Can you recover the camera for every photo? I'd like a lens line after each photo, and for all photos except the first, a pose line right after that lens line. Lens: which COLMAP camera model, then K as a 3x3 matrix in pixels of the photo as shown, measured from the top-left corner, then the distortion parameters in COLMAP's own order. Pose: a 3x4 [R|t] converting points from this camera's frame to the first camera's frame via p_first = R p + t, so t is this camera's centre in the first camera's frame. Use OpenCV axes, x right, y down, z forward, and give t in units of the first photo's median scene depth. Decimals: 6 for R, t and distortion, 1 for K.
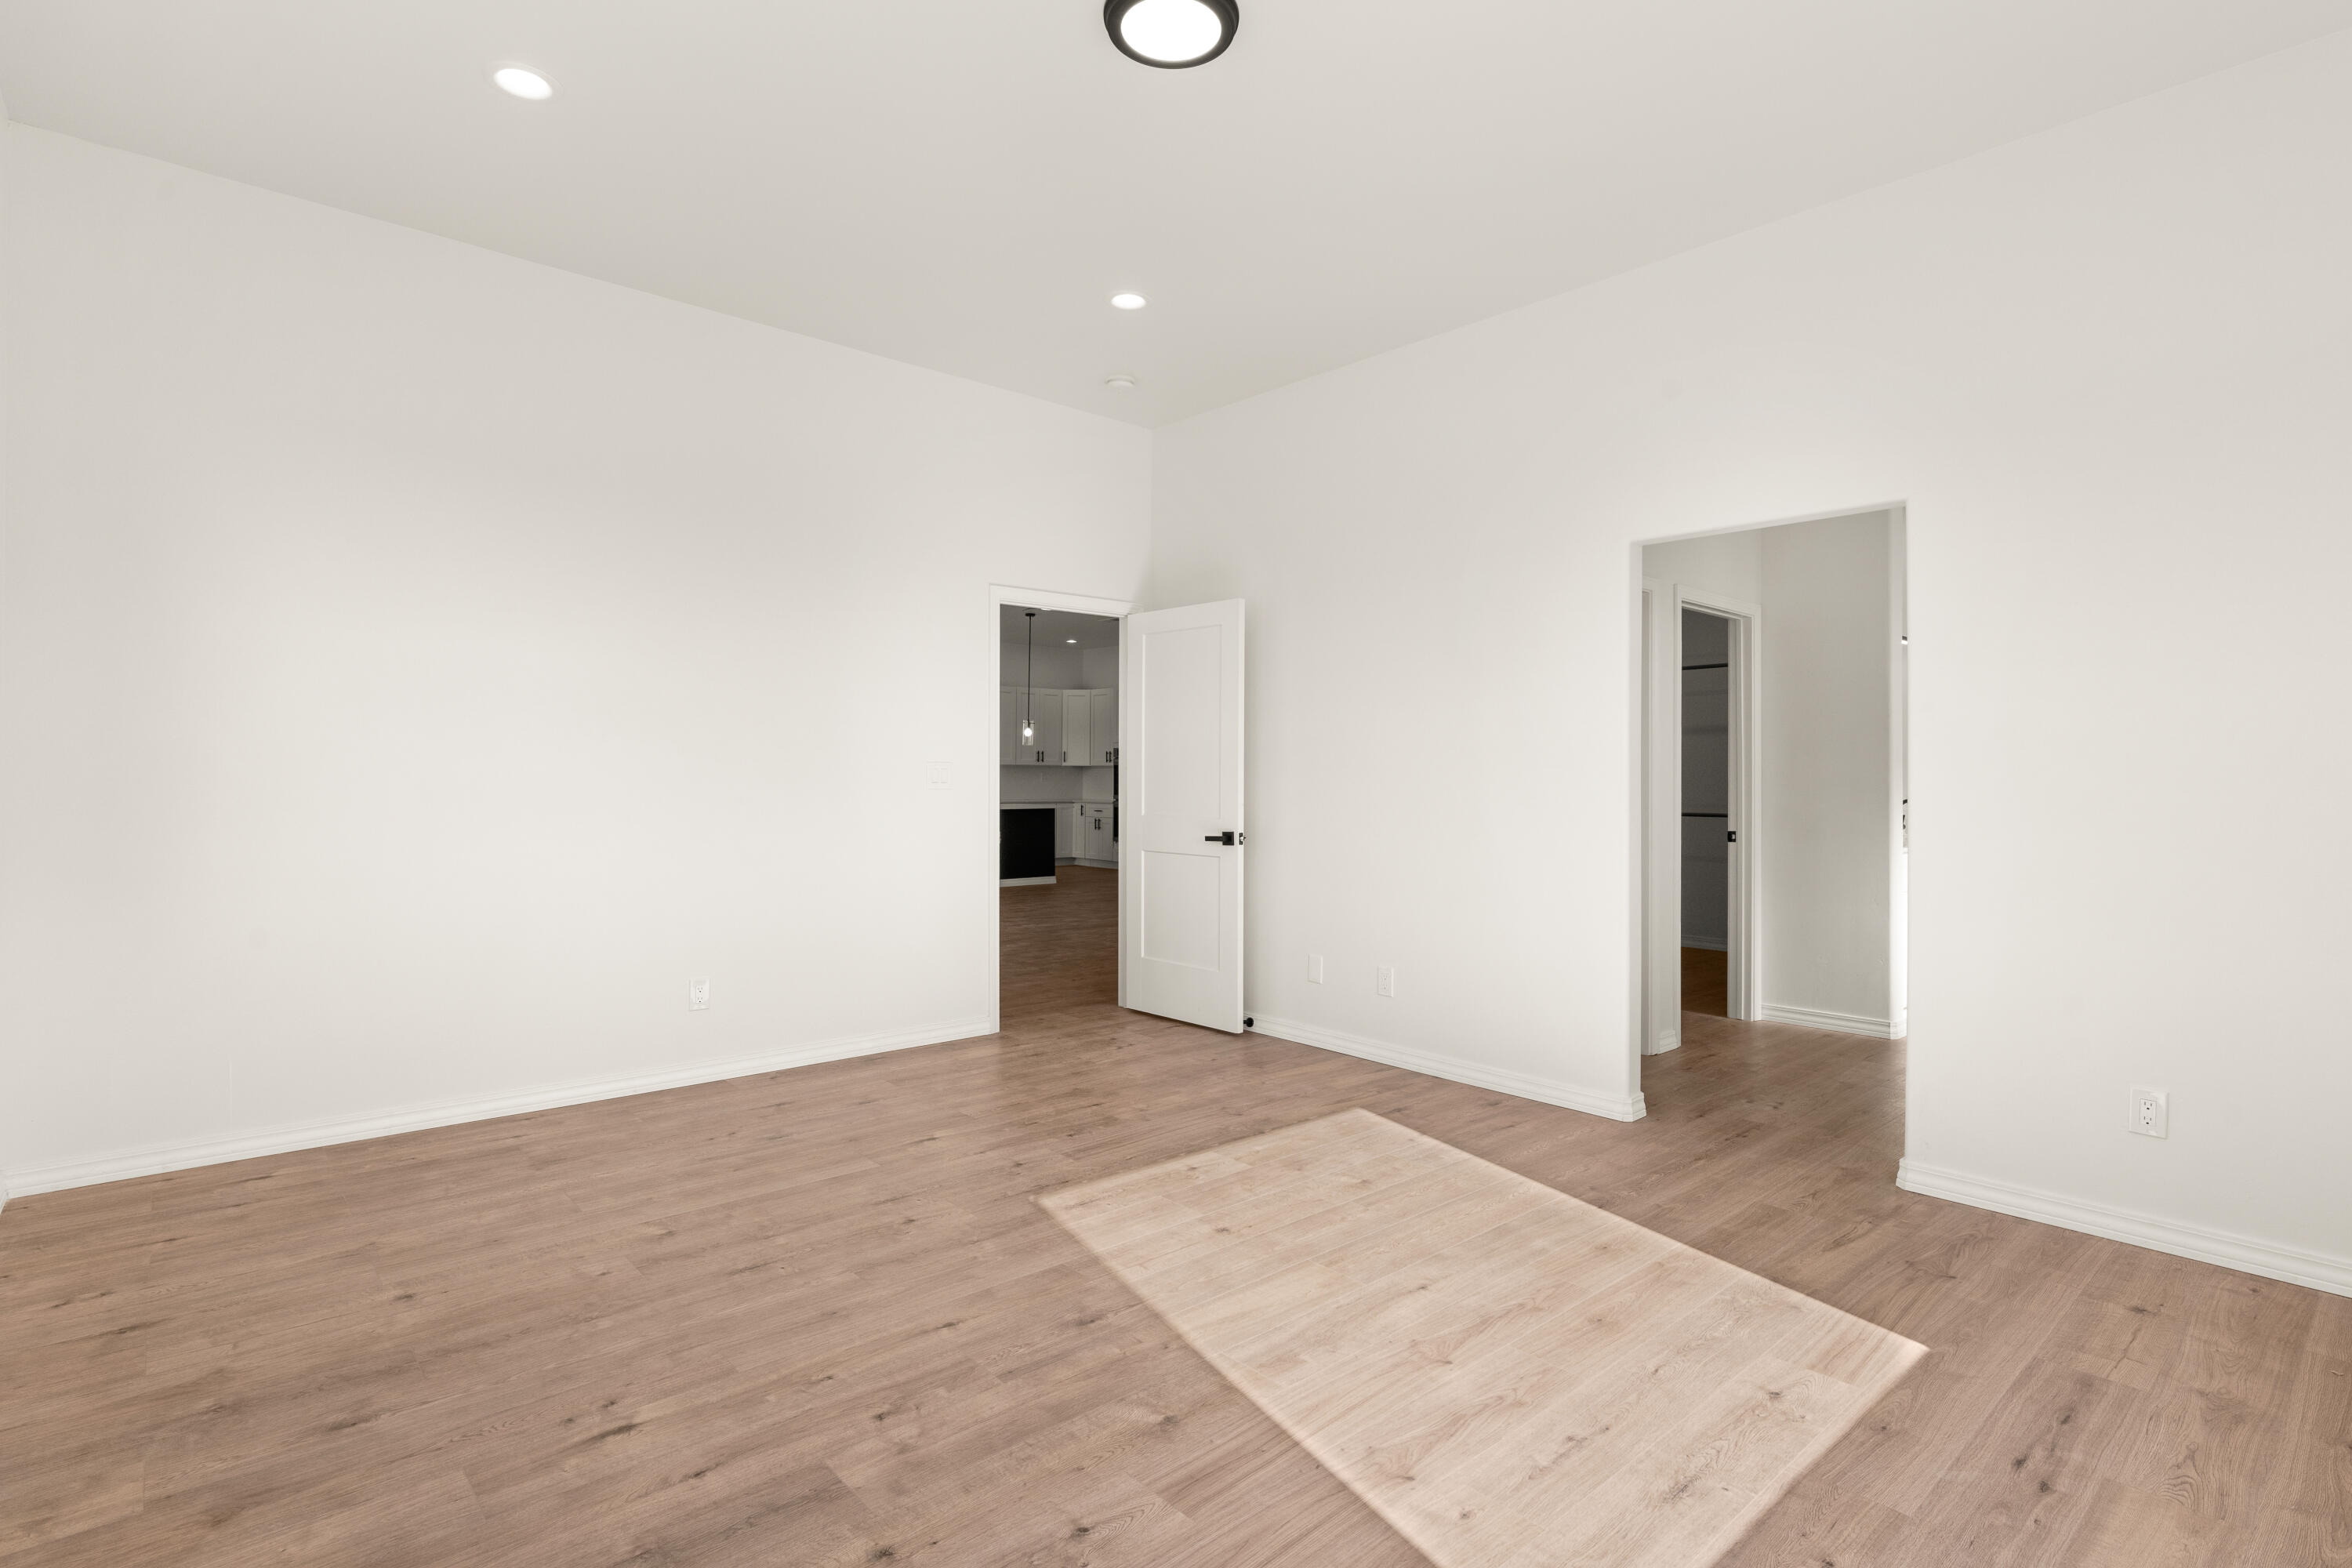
lens RADIAL K [[1133.4, 0, 1182.3], [0, 1133.4, 780.2], [0, 0, 1]] dist [-0.010003, 0.001818]
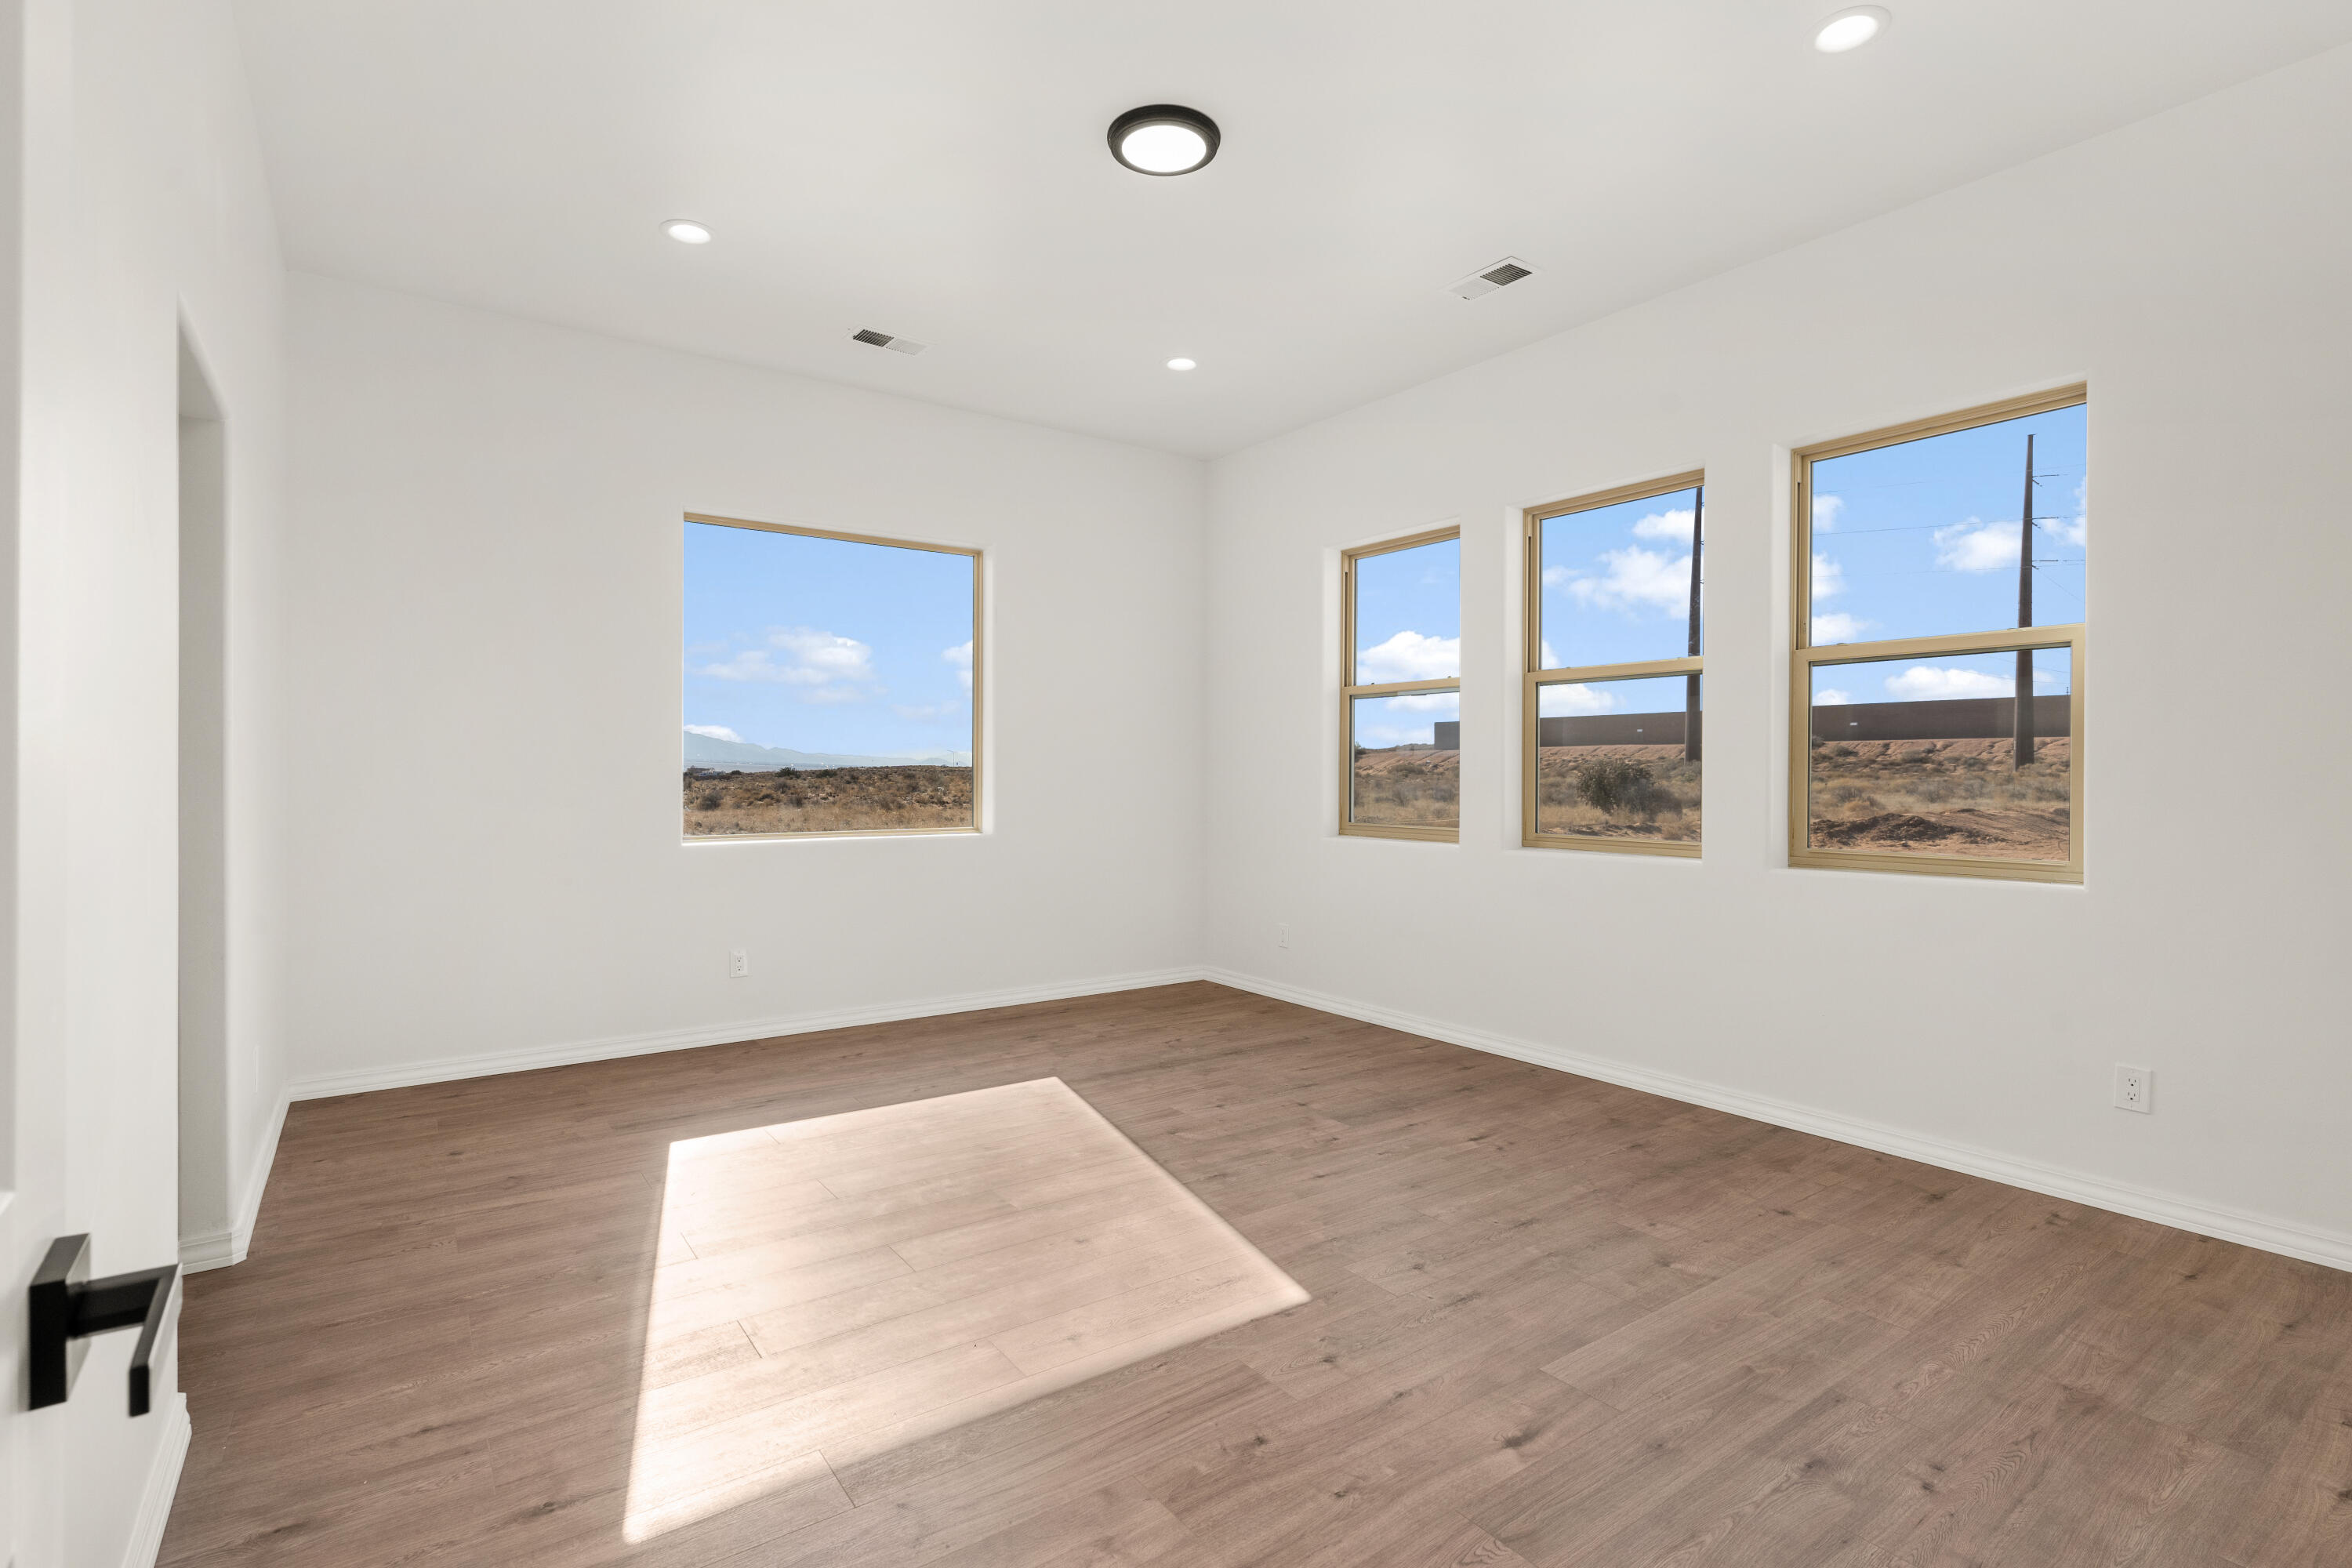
lens RADIAL K [[1133.4, 0, 1182.3], [0, 1133.4, 780.2], [0, 0, 1]] dist [-0.010003, 0.001818]
pose [[-0.994700, -0.012306, 0.102078, -0.166391], [-0.011333, 0.999885, 0.010105, -0.008779], [-0.102191, 0.008895, -0.994725, 2.267300]]
